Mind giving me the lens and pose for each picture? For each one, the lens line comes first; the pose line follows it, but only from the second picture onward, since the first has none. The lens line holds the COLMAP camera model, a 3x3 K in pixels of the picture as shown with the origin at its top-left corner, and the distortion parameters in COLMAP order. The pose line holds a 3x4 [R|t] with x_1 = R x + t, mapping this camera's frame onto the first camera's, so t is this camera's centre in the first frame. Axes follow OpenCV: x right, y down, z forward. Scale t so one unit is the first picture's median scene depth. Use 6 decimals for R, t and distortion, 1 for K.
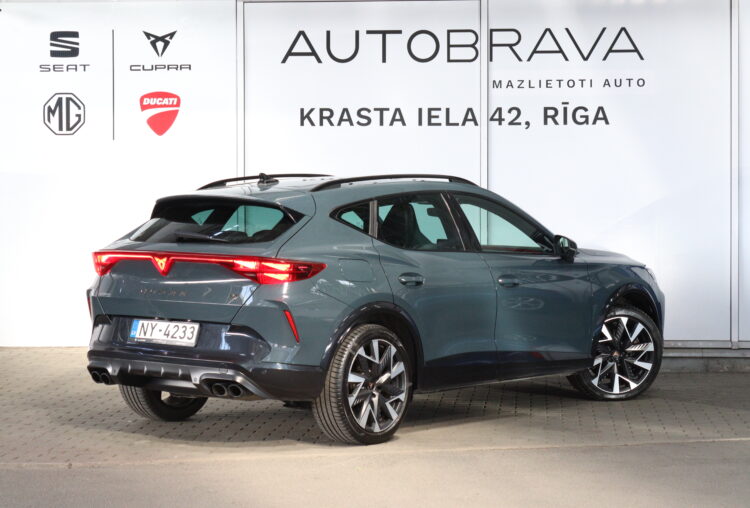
lens RADIAL K [[1933.3, 0, 374.7], [0, 1933.3, 251.3], [0, 0, 1]] dist [0.002843, 0.000000]
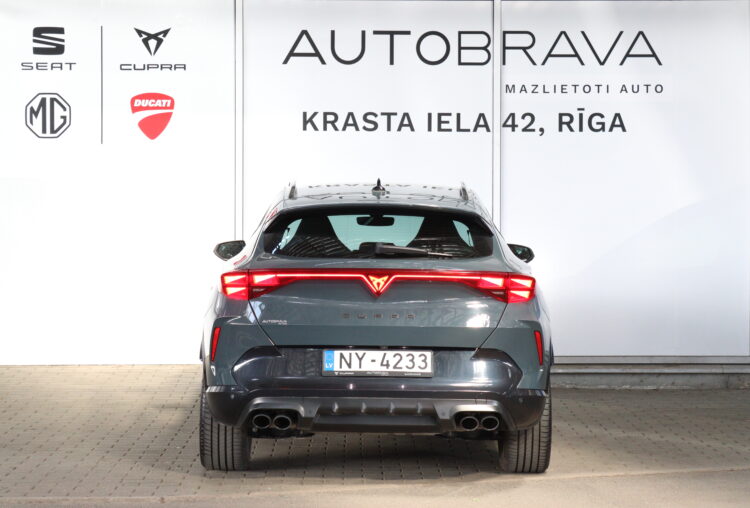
lens RADIAL K [[1933.3, 0, 373.4], [0, 1933.3, 256.0], [0, 0, 1]] dist [0.002843, 0.000000]
pose [[0.994159, 0.001768, 0.107913, -0.150147], [-0.001684, 0.999998, -0.000868, -0.003823], [-0.107914, 0.000681, 0.994160, 0.078395]]
